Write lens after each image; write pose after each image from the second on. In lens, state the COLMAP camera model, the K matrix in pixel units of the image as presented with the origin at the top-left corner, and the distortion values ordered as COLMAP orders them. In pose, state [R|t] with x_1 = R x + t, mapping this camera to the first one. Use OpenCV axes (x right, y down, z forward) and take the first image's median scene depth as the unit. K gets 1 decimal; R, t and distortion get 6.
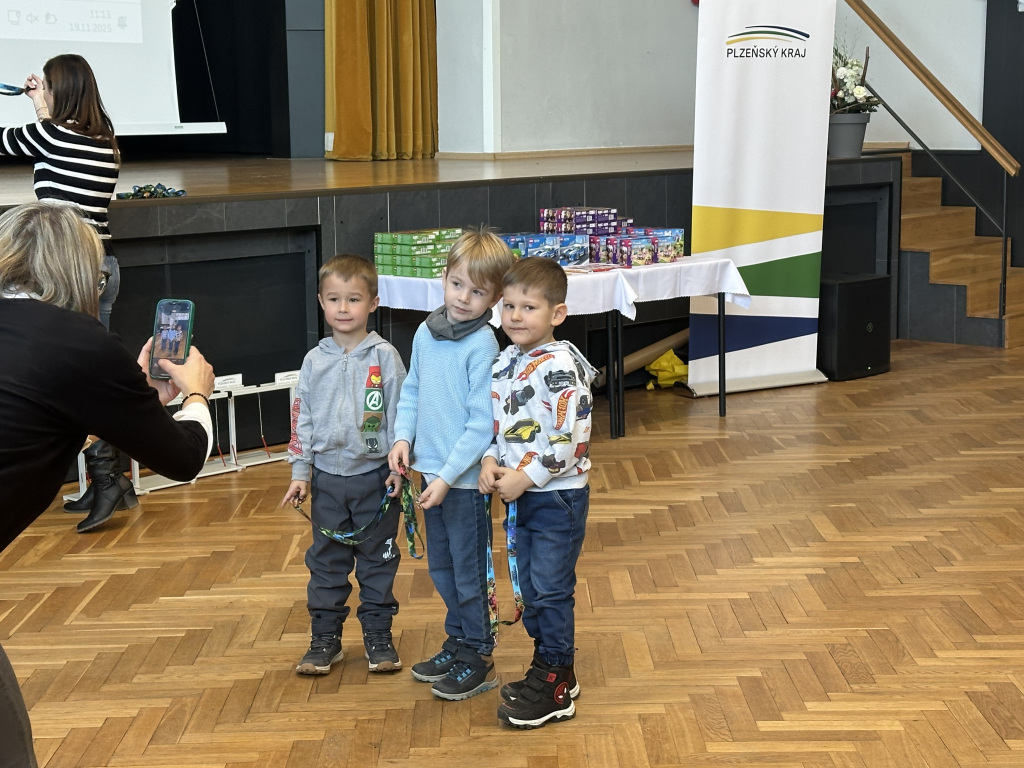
lens RADIAL K [[1856.7, 0, 539.4], [0, 1856.7, 398.0], [0, 0, 1]] dist [0.133700, 0.000000]
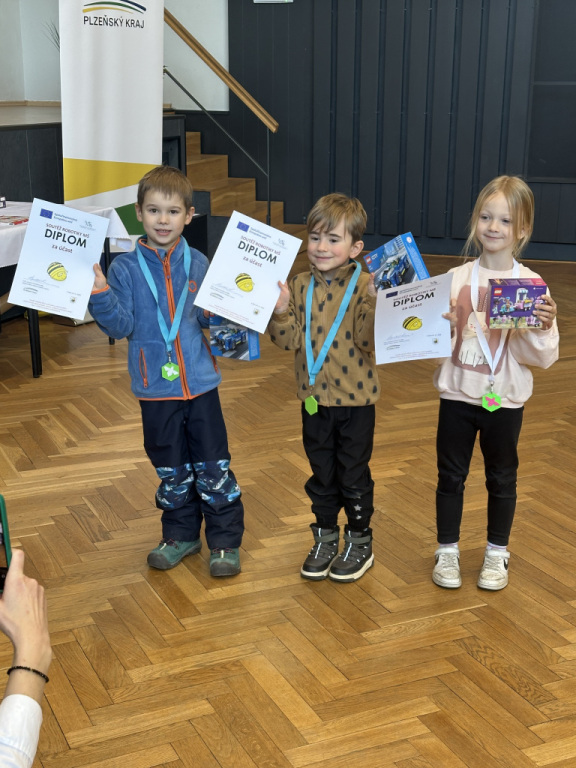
lens RADIAL K [[1143.4, 0, 289.6], [0, 1143.4, 377.6], [0, 0, 1]] dist [0.132385, 0.000000]
pose [[0.912635, -0.084852, 0.399872, -0.115471], [0.045143, 0.993157, 0.107714, -0.053976], [-0.406276, -0.080252, 0.910220, 0.394283]]
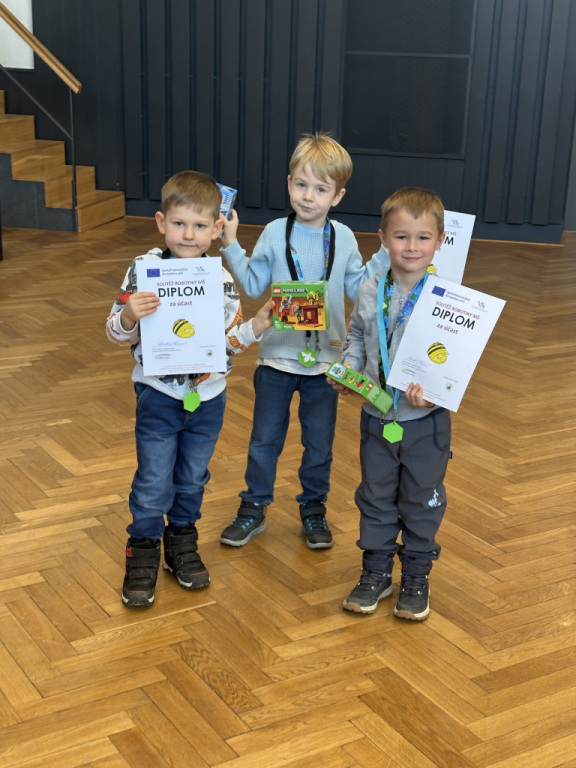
lens RADIAL K [[1143.4, 0, 298.6], [0, 1143.4, 367.3], [0, 0, 1]] dist [0.132385, 0.000000]
pose [[0.855510, -0.101181, 0.507805, -0.048767], [0.037033, 0.990166, 0.134903, -0.057111], [-0.516461, -0.096606, 0.850844, 0.395078]]
